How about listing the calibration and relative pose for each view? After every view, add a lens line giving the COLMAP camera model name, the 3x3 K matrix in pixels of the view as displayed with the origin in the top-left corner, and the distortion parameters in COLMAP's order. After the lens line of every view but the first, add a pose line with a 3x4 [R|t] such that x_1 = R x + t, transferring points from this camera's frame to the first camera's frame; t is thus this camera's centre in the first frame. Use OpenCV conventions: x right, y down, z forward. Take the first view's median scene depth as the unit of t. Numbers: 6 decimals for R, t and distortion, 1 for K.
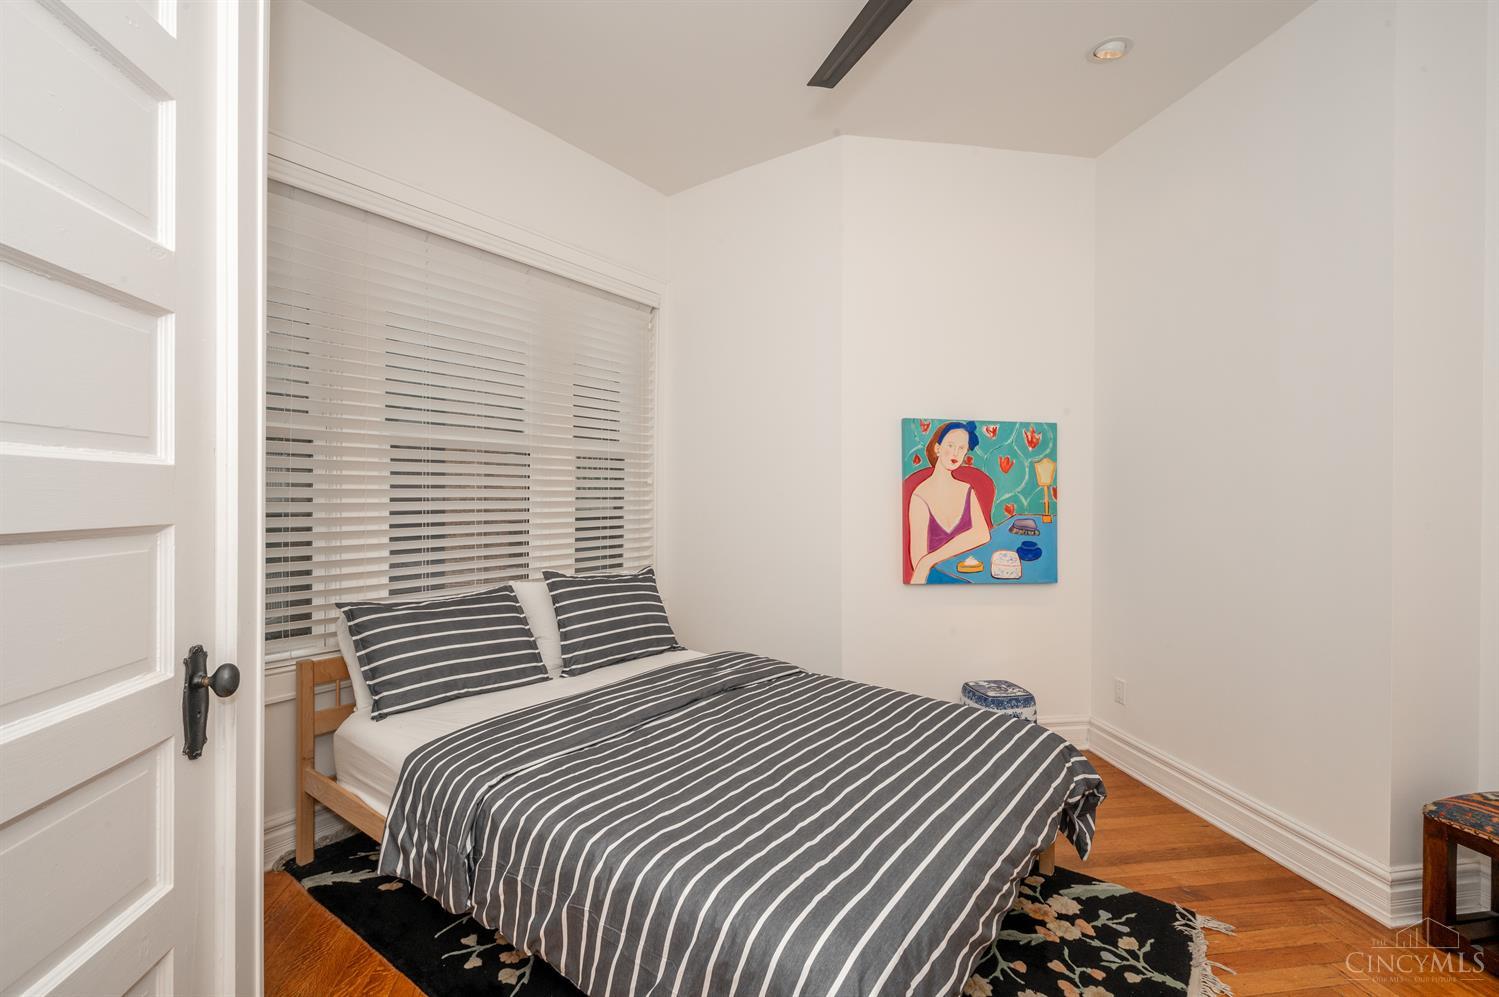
lens RADIAL K [[669.2, 0, 746.8], [0, 669.2, 498.3], [0, 0, 1]] dist [0.000701, 0.000449]
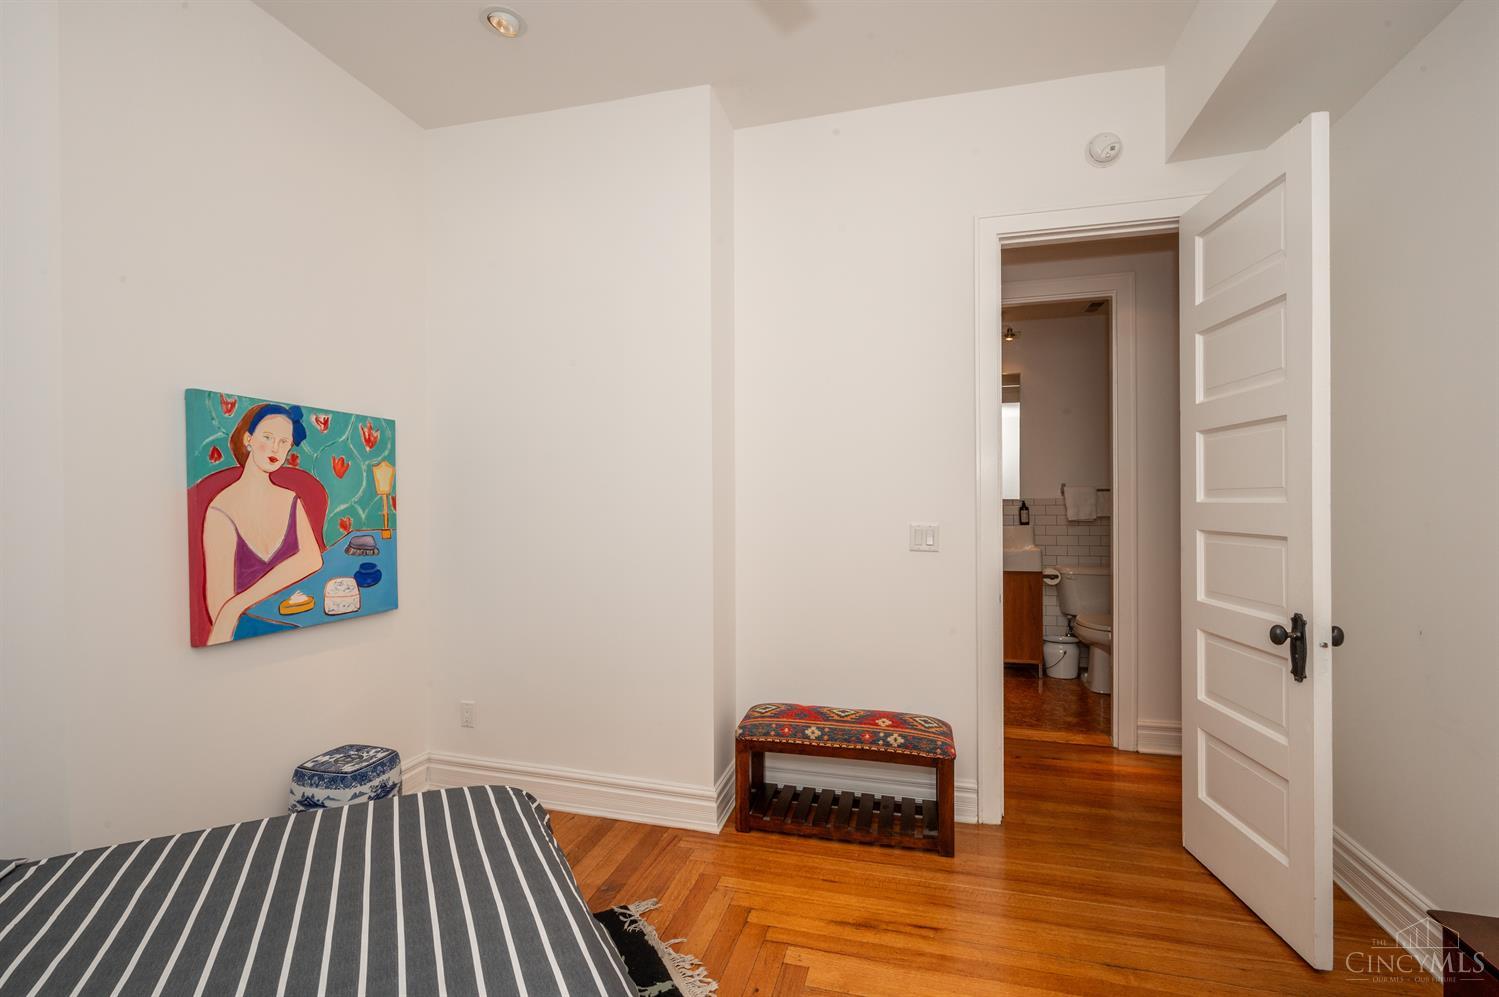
lens RADIAL K [[669.2, 0, 746.8], [0, 669.2, 498.3], [0, 0, 1]] dist [0.000701, 0.000449]
pose [[0.414896, -0.004702, 0.909857, -0.127049], [0.013237, 0.999912, -0.000869, -0.007208], [-0.909773, 0.012405, 0.414921, 0.250573]]
